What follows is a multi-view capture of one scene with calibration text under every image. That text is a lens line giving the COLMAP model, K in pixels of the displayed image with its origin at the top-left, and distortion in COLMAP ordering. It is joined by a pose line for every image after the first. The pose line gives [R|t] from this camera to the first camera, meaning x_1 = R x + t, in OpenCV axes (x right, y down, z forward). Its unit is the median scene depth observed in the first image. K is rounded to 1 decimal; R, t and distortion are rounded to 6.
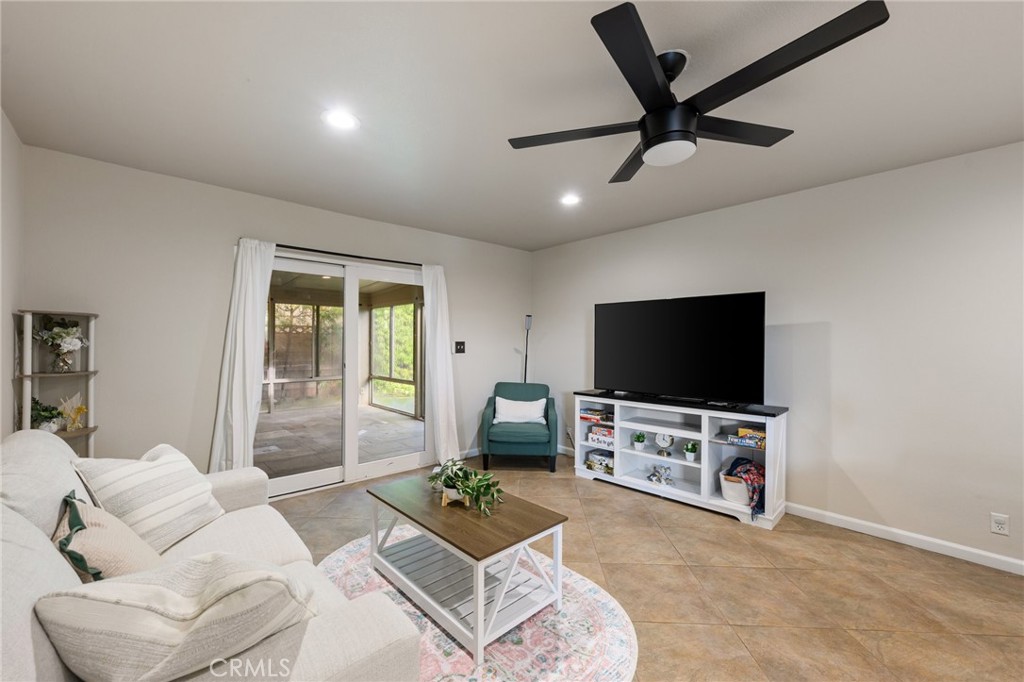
lens RADIAL K [[410.6, 0, 506.3], [0, 410.6, 335.4], [0, 0, 1]] dist [0.000055, 0.000246]
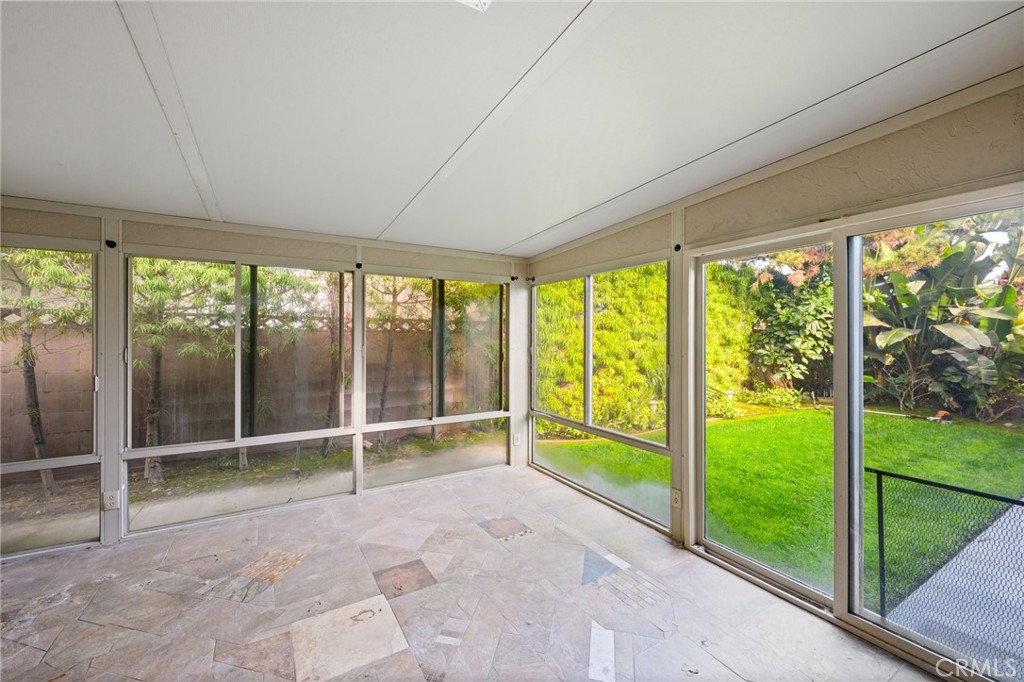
lens RADIAL K [[410.6, 0, 506.3], [0, 410.6, 335.4], [0, 0, 1]] dist [0.000055, 0.000246]
pose [[0.977930, -0.000689, -0.208931, -0.248594], [0.004757, 0.999809, 0.018969, -0.011335], [0.208878, -0.019544, 0.977746, 0.468059]]
